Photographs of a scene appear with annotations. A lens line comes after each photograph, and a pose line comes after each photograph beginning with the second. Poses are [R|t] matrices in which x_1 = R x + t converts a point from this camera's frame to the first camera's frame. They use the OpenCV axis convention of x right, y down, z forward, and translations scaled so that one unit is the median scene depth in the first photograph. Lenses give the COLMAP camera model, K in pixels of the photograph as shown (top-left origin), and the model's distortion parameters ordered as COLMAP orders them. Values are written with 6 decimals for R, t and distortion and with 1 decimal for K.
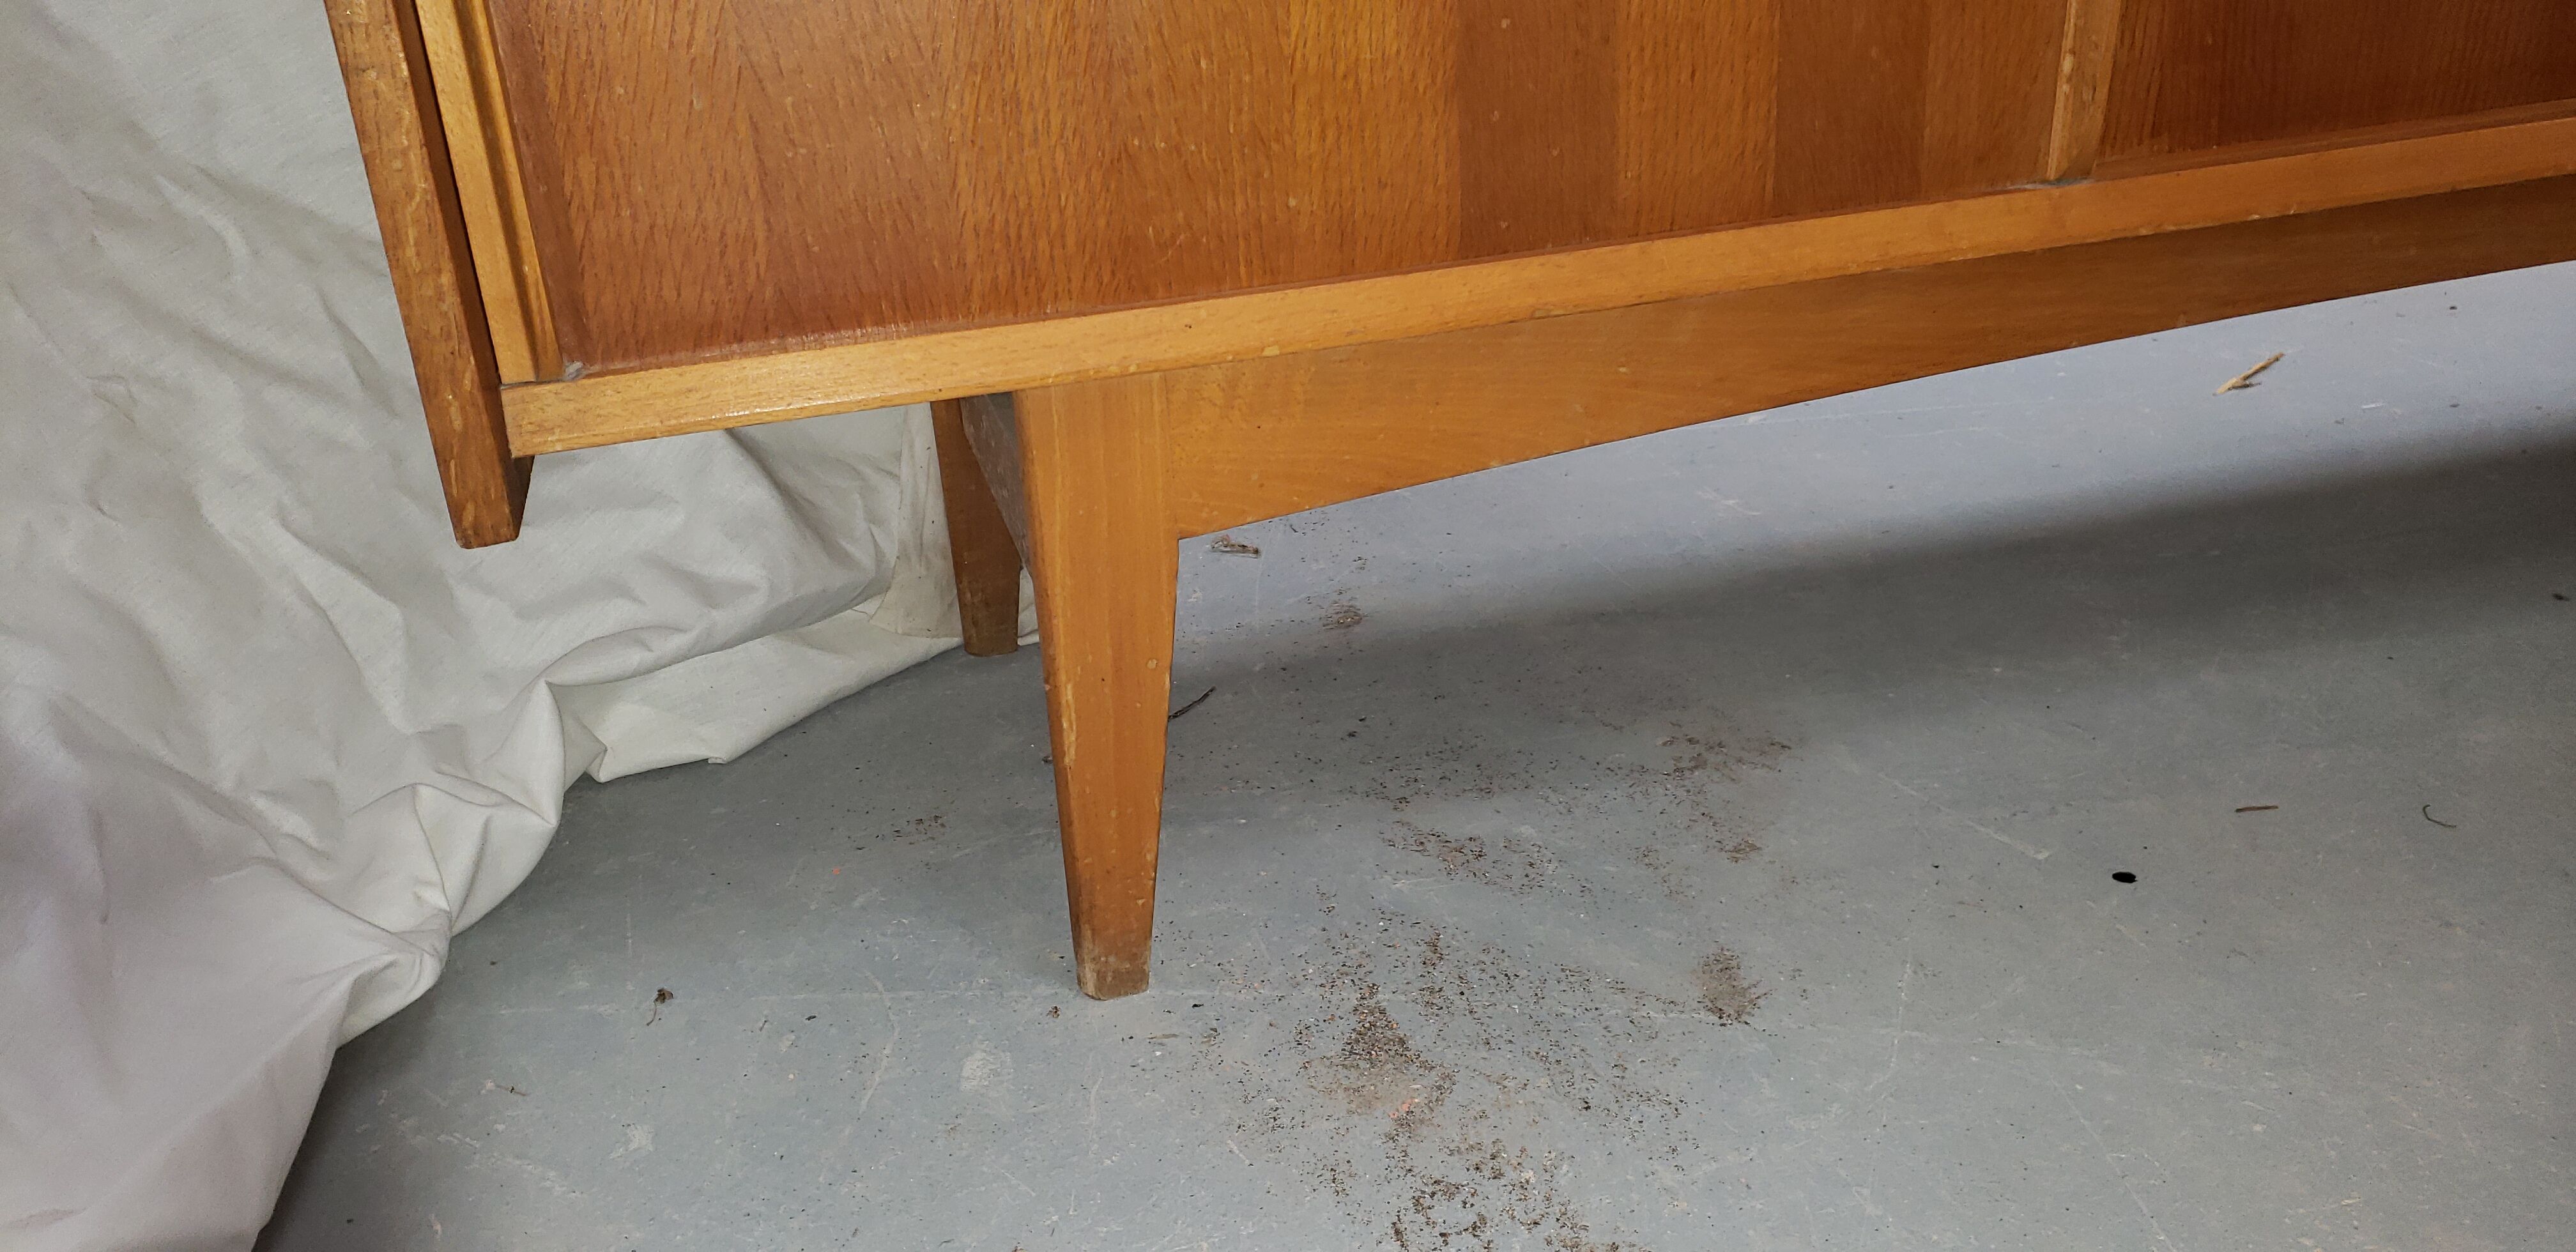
lens RADIAL K [[2052.7, 0, 1248.2], [0, 2052.7, 603.5], [0, 0, 1]] dist [0.018420, 0.010278]
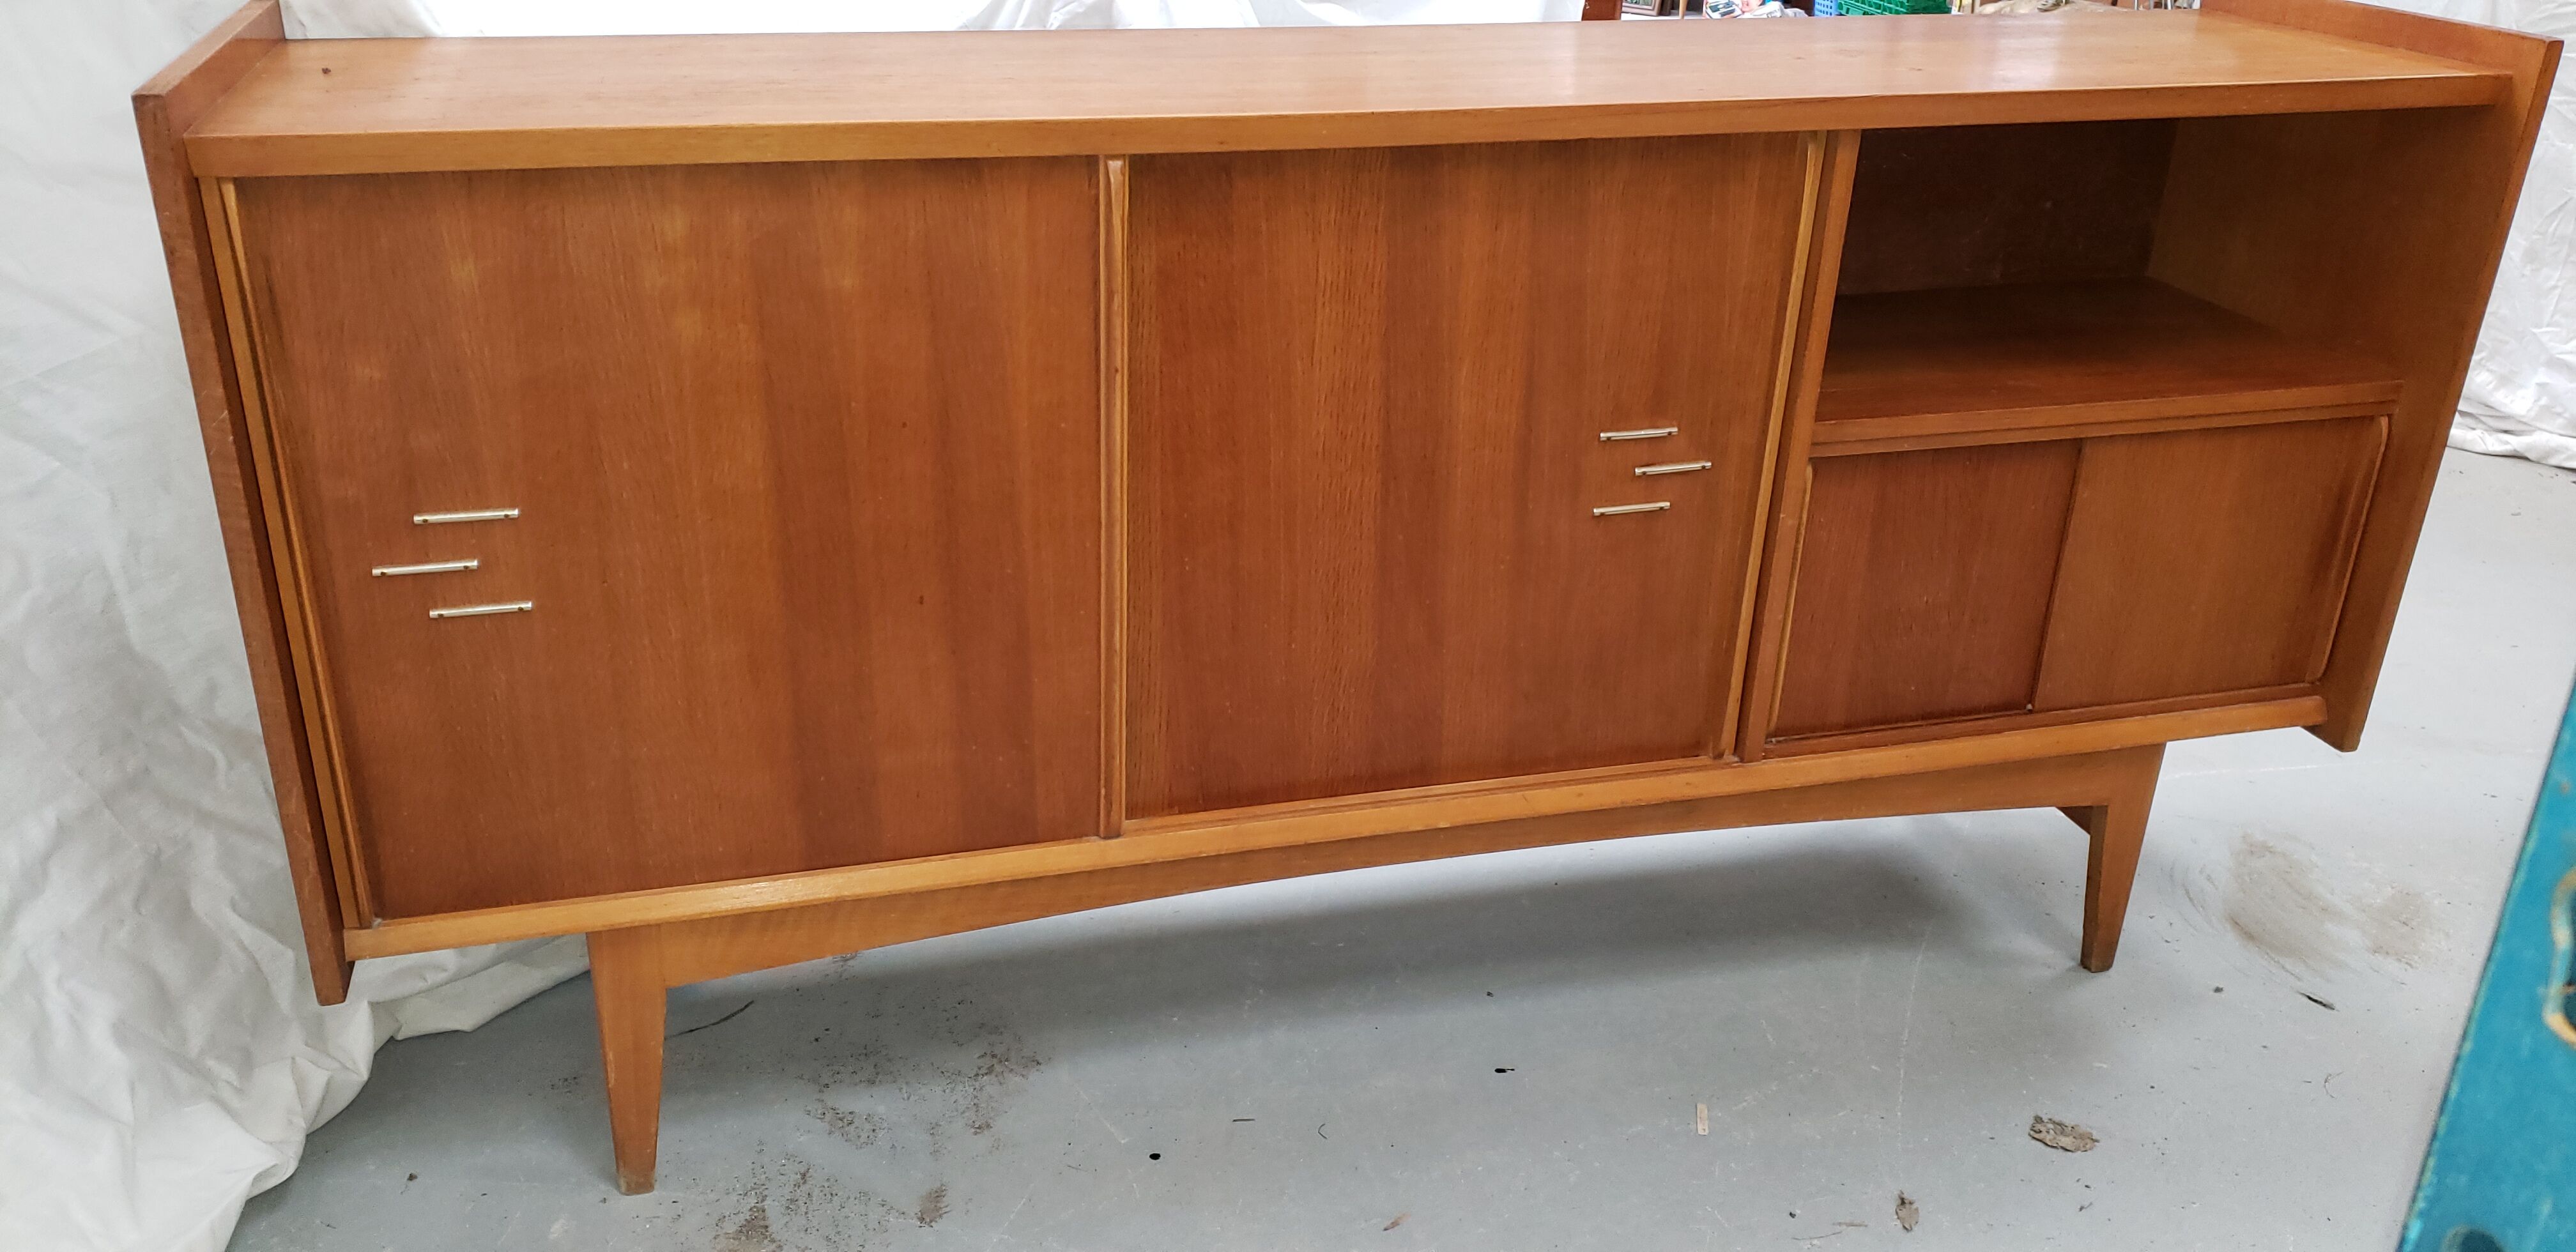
lens RADIAL K [[2052.7, 0, 1261.3], [0, 2052.7, 602.9], [0, 0, 1]] dist [0.018420, 0.010278]
pose [[0.996417, 0.072063, 0.044279, 0.396771], [-0.071735, 0.997384, -0.008954, -0.395131], [-0.044808, 0.005745, 0.998979, -1.009249]]
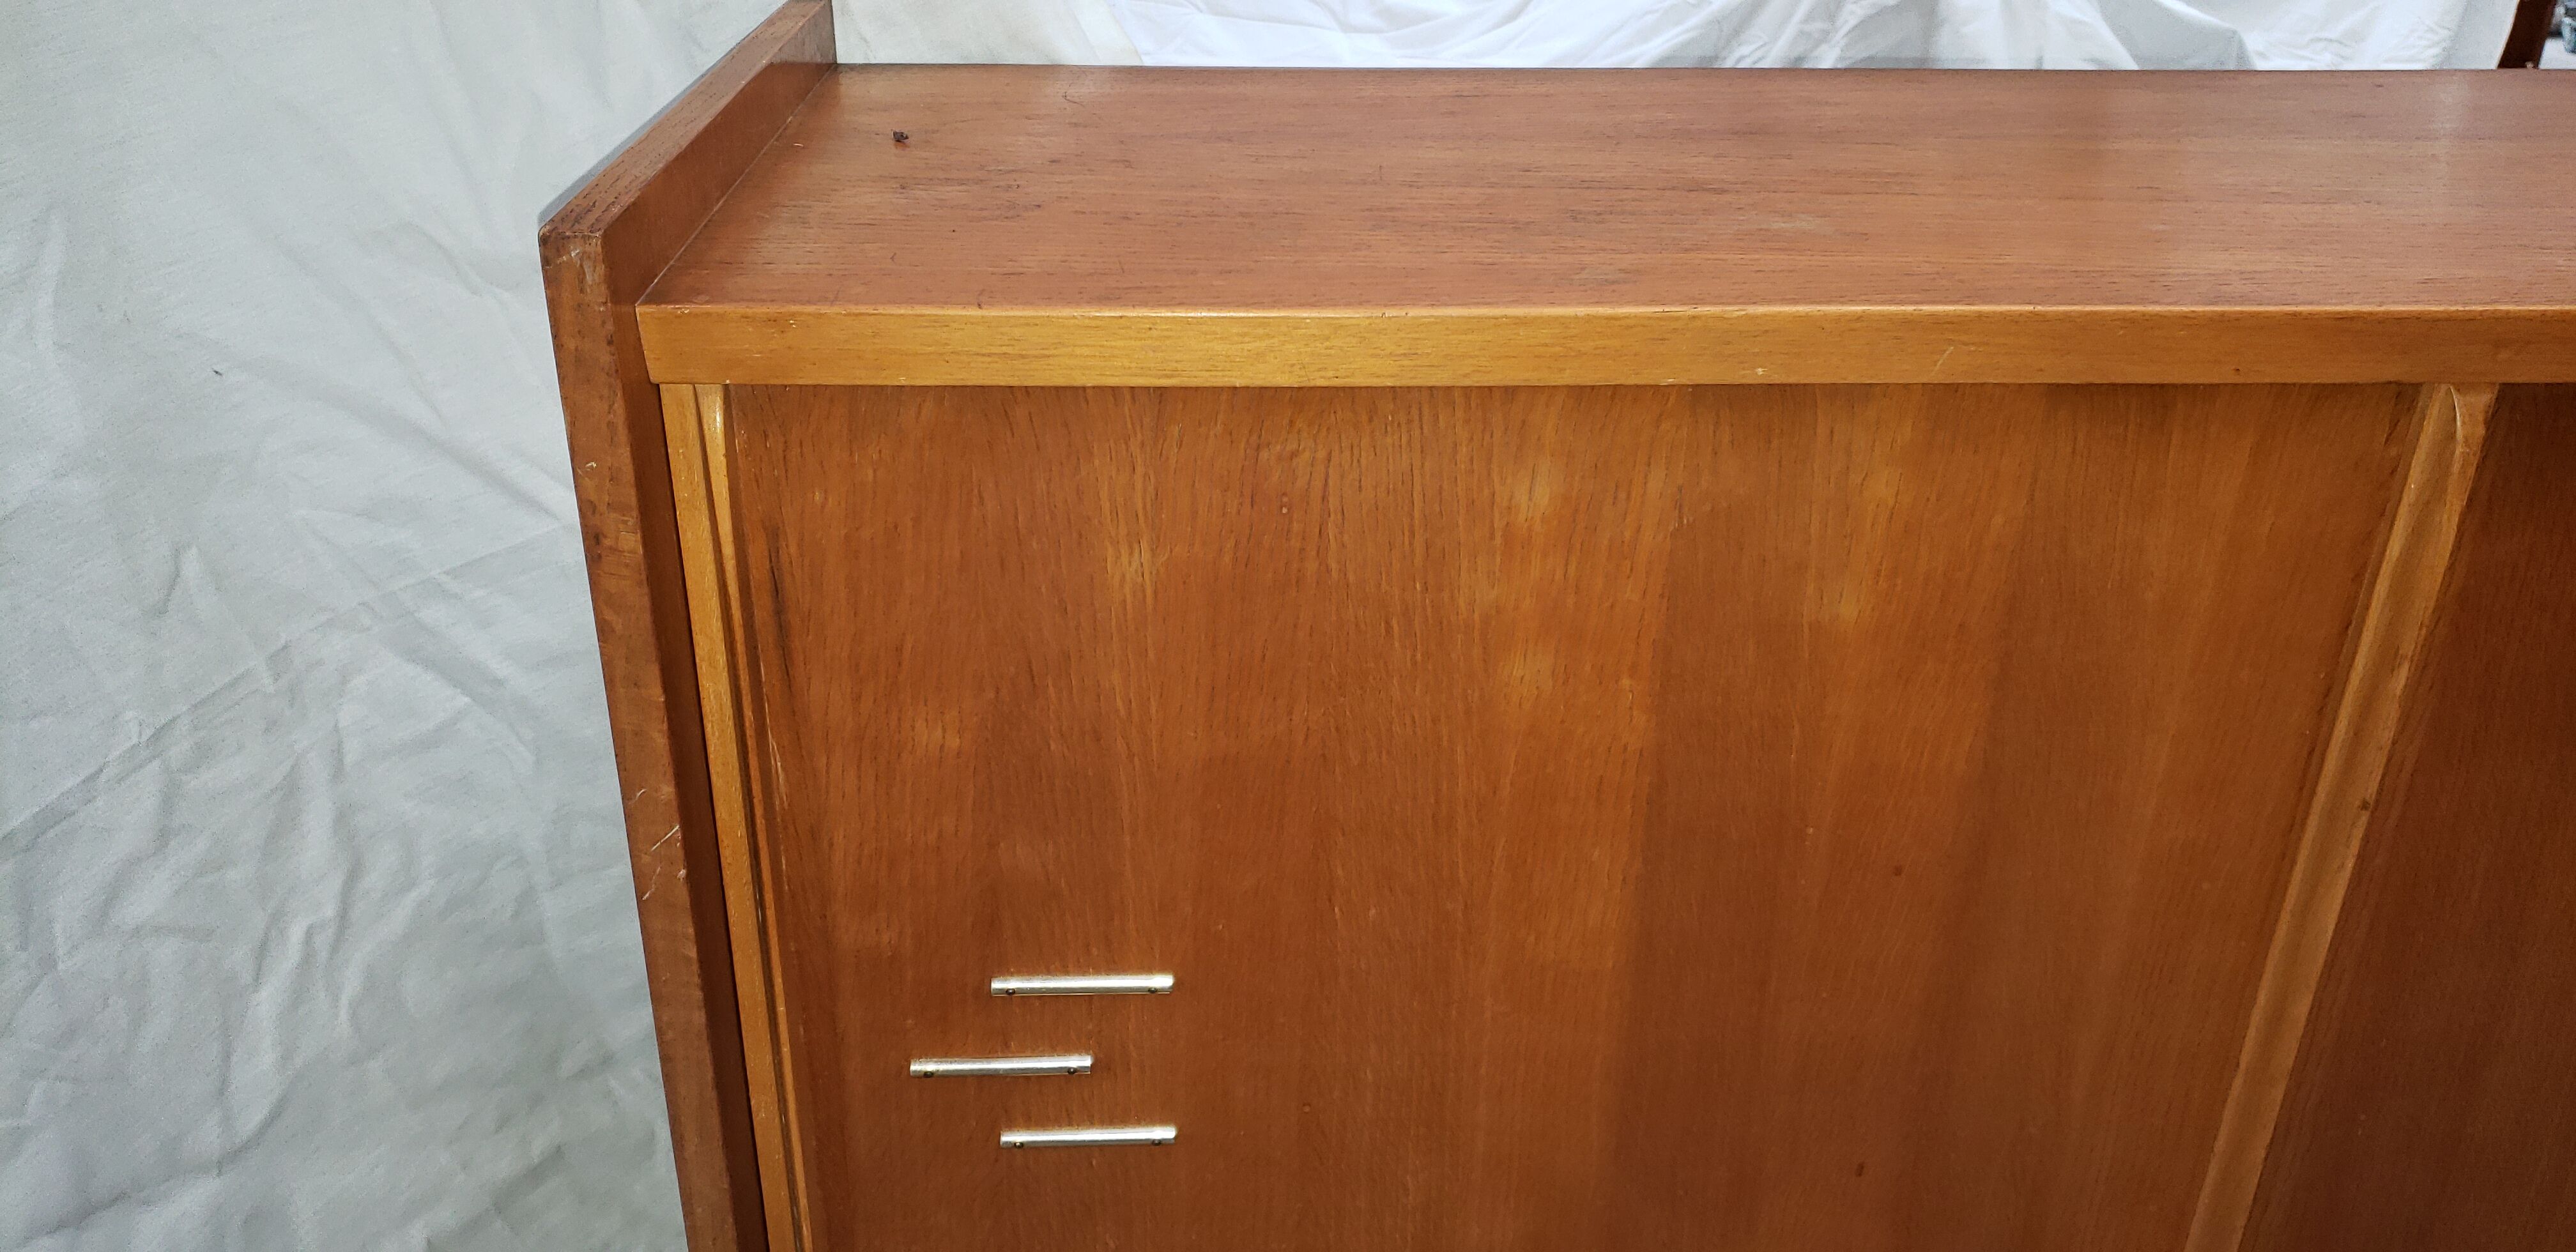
lens RADIAL K [[2052.7, 0, 1262.4], [0, 2052.7, 608.7], [0, 0, 1]] dist [0.018420, 0.010278]
pose [[0.973588, 0.157762, -0.165040, 0.031568], [-0.153798, 0.987424, 0.036611, -0.635423], [0.168740, -0.010262, 0.985607, -0.200519]]
